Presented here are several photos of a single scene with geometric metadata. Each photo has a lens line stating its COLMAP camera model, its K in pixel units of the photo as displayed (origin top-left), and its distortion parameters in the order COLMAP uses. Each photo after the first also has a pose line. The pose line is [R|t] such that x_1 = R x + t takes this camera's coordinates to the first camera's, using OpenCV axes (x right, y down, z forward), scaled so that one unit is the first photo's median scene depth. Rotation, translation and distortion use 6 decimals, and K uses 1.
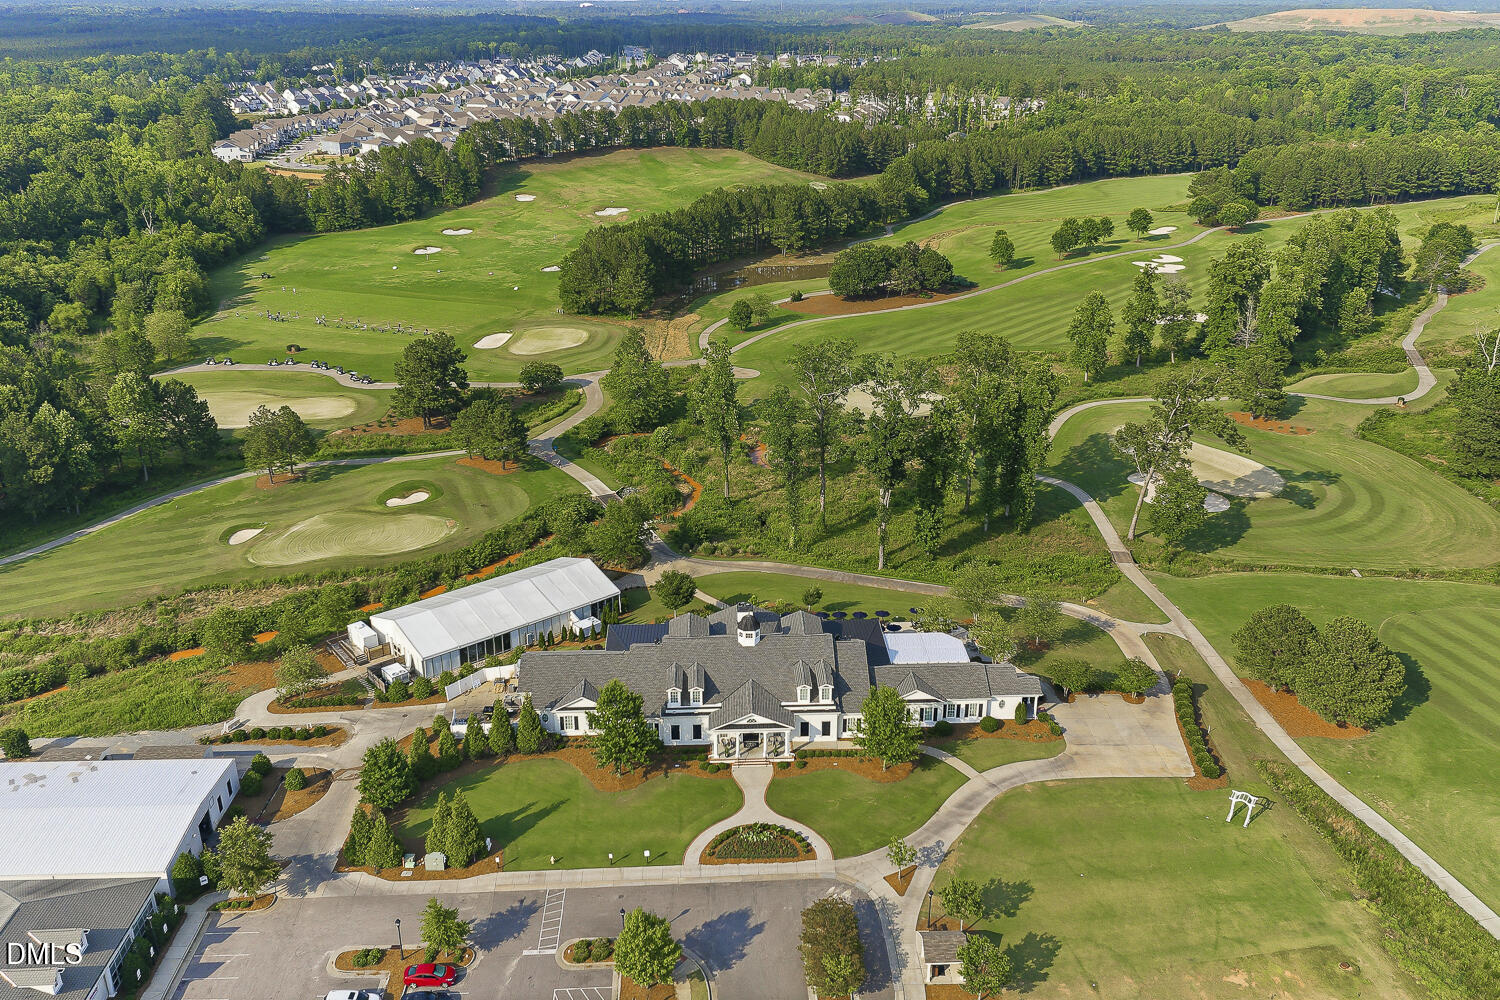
lens RADIAL K [[1227.1, 0, 759.3], [0, 1227.1, 490.2], [0, 0, 1]] dist [-0.003724, -0.001674]
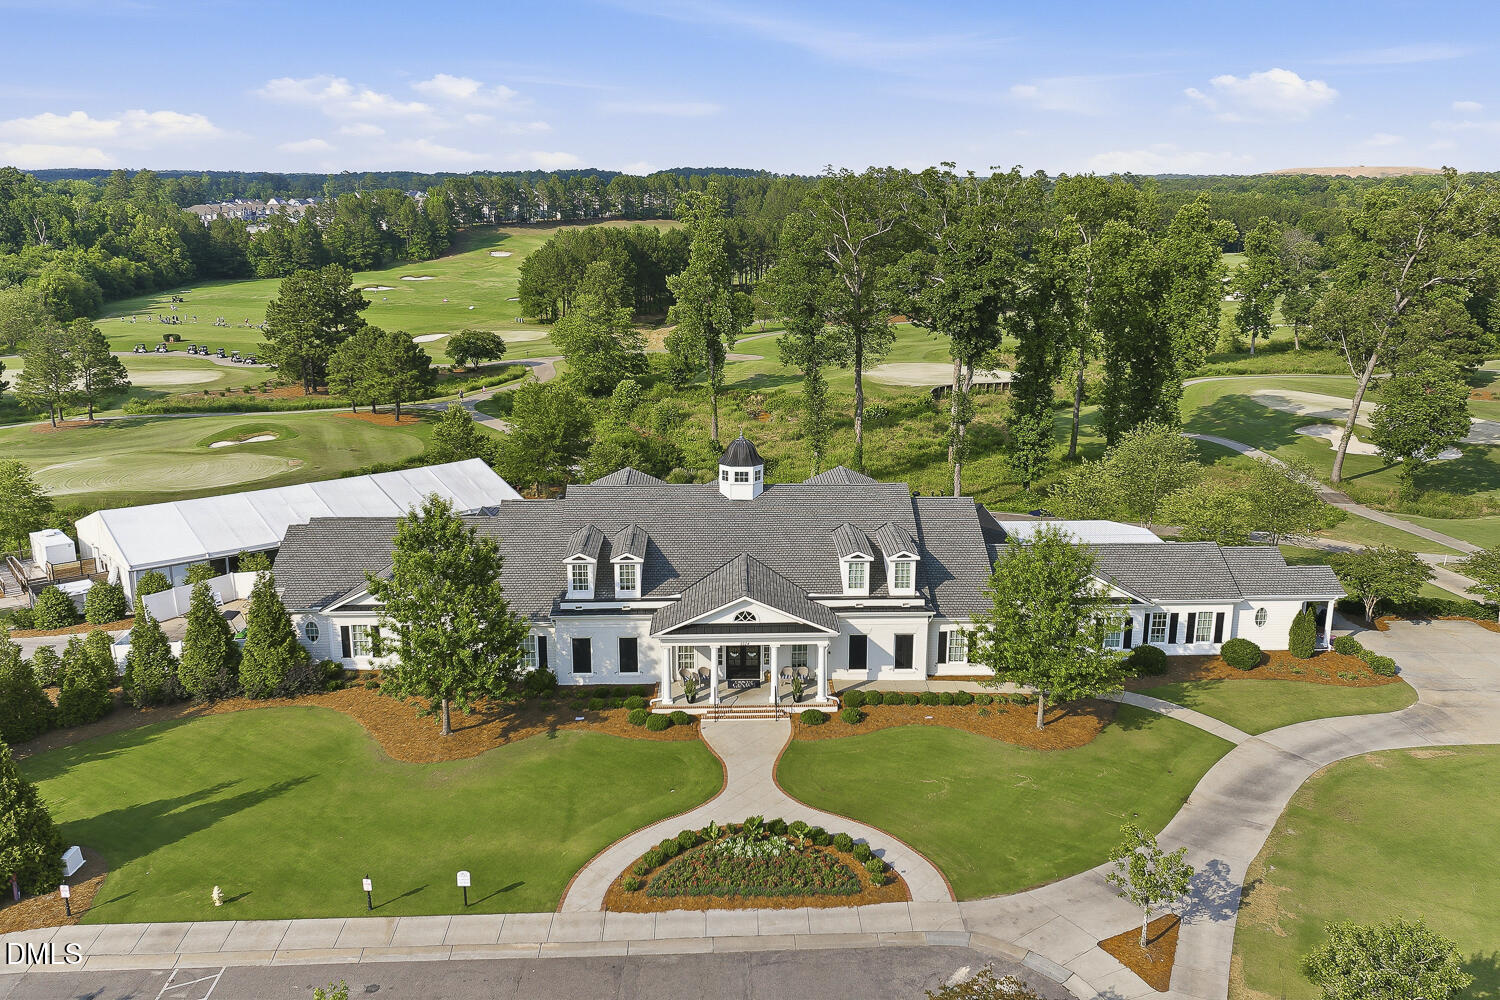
lens RADIAL K [[1227.1, 0, 759.3], [0, 1227.1, 490.2], [0, 0, 1]] dist [-0.003724, -0.001674]
pose [[0.999987, 0.004515, -0.002430, 0.000047], [-0.004807, 0.990442, -0.137846, 0.200199], [0.001784, 0.137855, 0.990451, 0.531910]]
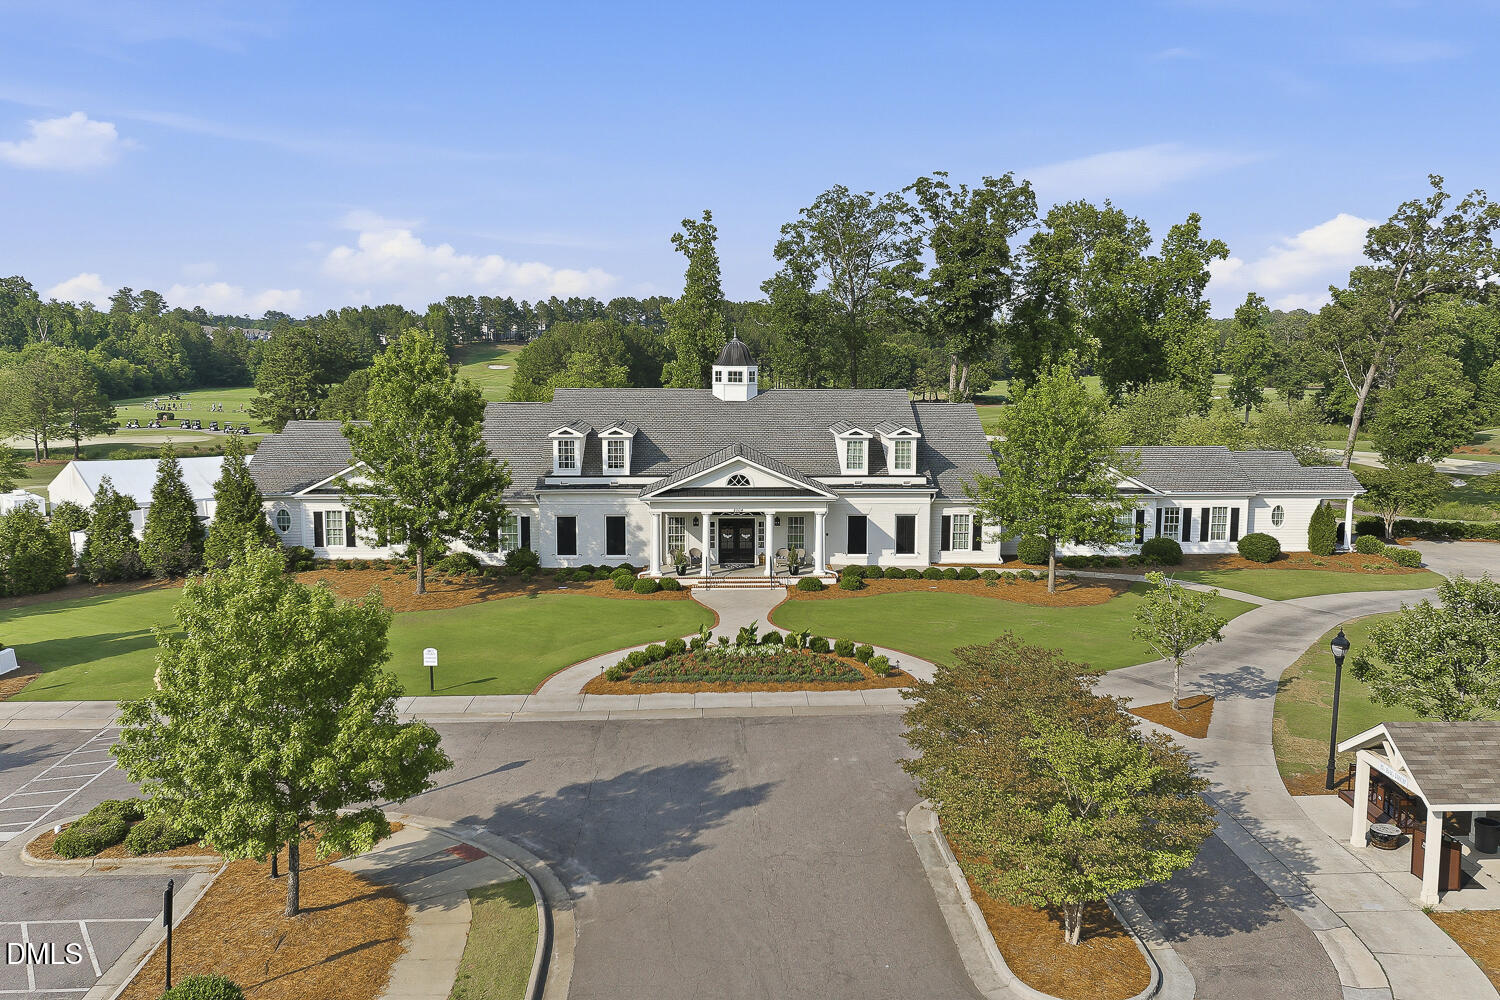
lens RADIAL K [[1227.1, 0, 759.3], [0, 1227.1, 490.2], [0, 0, 1]] dist [-0.003724, -0.001674]
pose [[0.999989, 0.004514, 0.001388, 0.000609], [-0.004007, 0.966599, -0.256264, 0.296369], [-0.002498, 0.256255, 0.966606, 0.570354]]
